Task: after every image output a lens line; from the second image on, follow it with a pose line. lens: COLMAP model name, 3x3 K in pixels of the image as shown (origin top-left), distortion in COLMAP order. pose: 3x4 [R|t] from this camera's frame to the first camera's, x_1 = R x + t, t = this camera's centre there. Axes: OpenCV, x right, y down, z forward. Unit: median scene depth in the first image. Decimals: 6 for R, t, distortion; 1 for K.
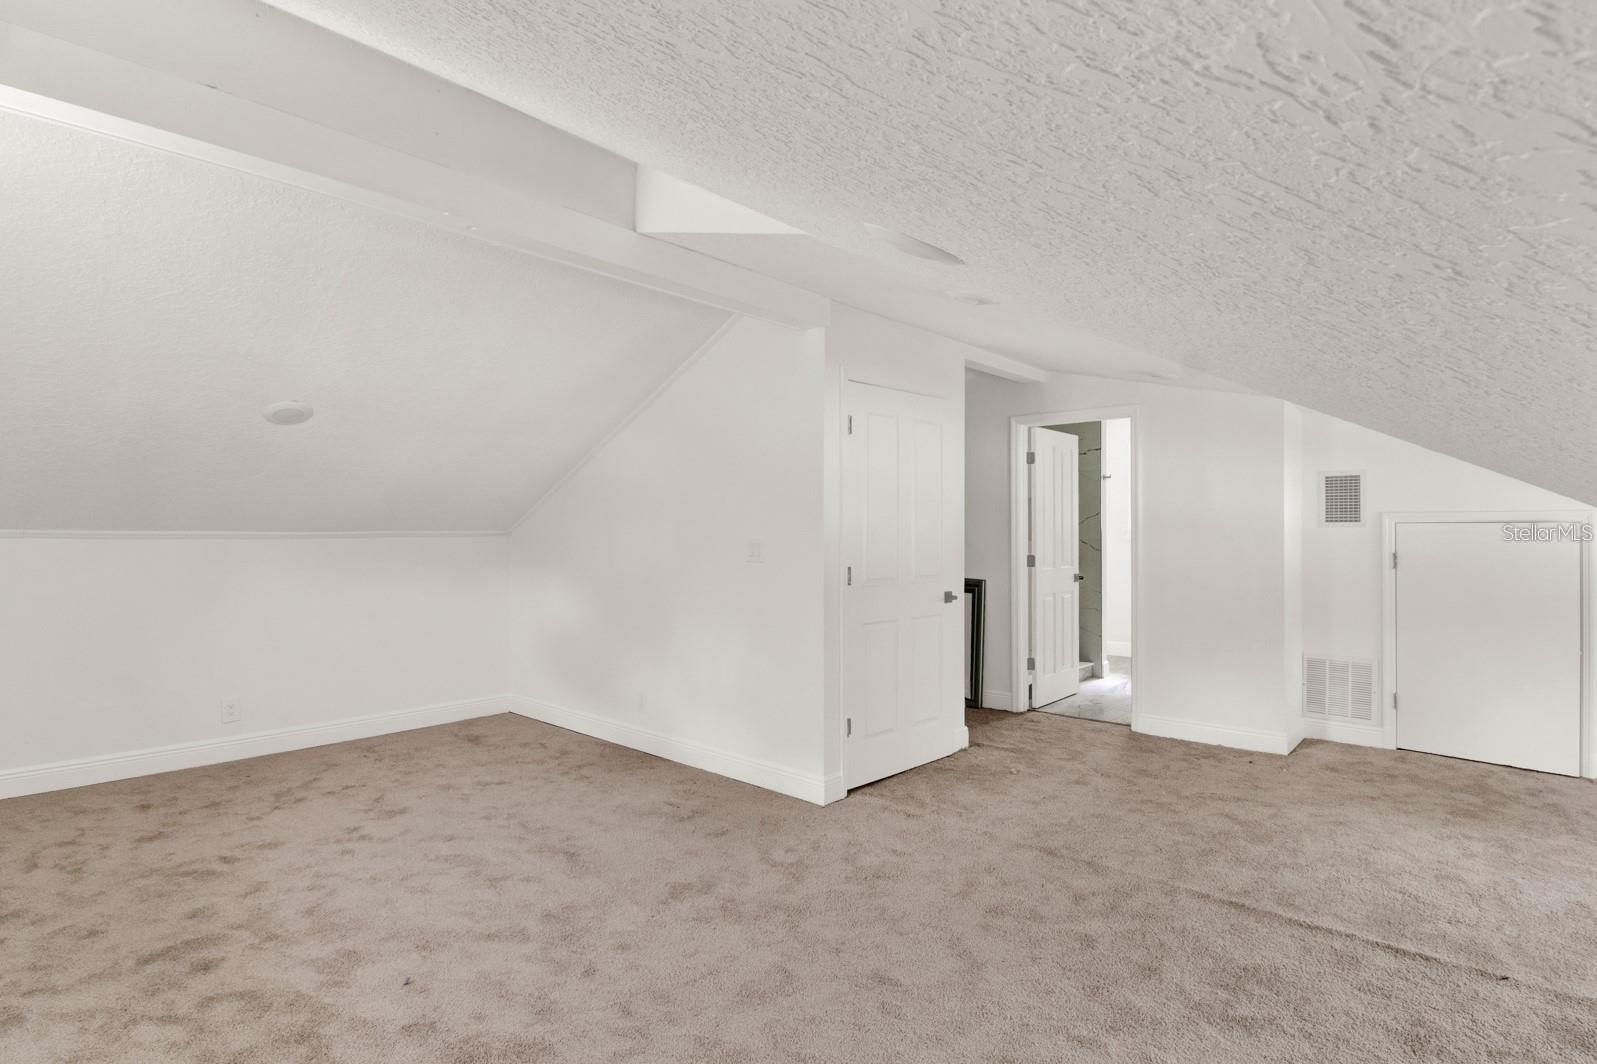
lens RADIAL K [[789.5, 0, 779.9], [0, 789.5, 484.4], [0, 0, 1]] dist [-0.014487, -0.001295]
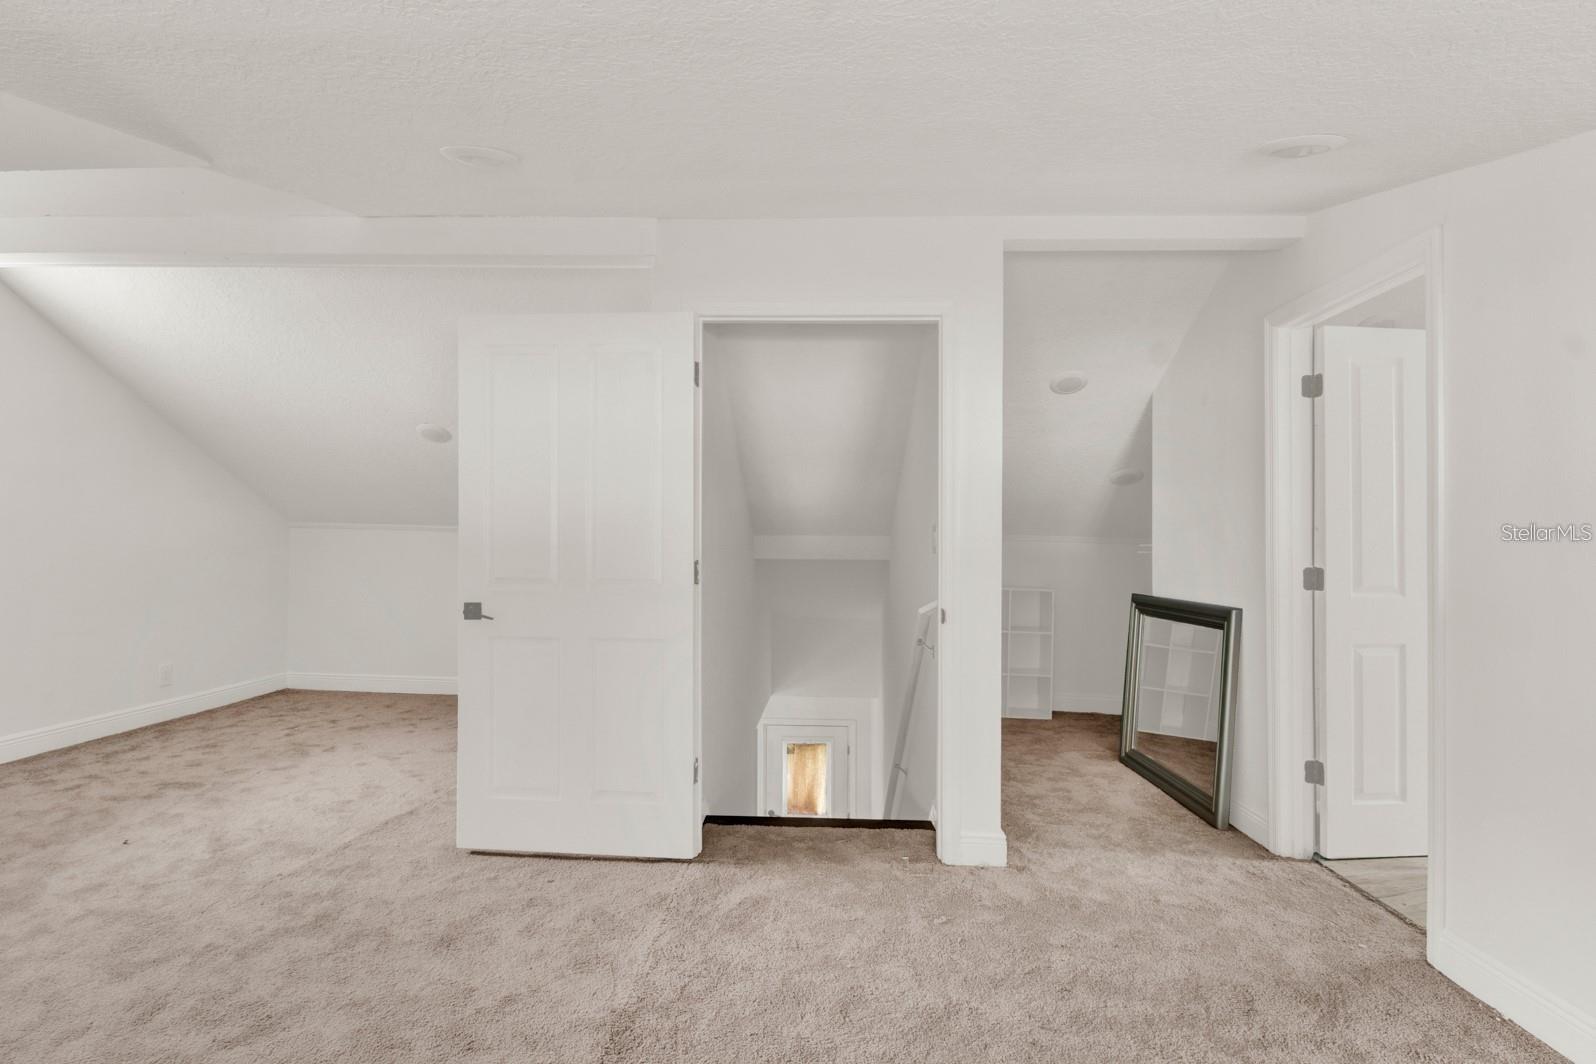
lens RADIAL K [[768.0, 0, 796.8], [0, 768.0, 524.0], [0, 0, 1]] dist [0.001557, -0.009465]
pose [[0.641703, -0.011292, -0.766870, 0.585402], [0.036035, 0.999231, 0.015440, 0.046707], [0.766107, -0.037542, 0.641616, 0.480133]]
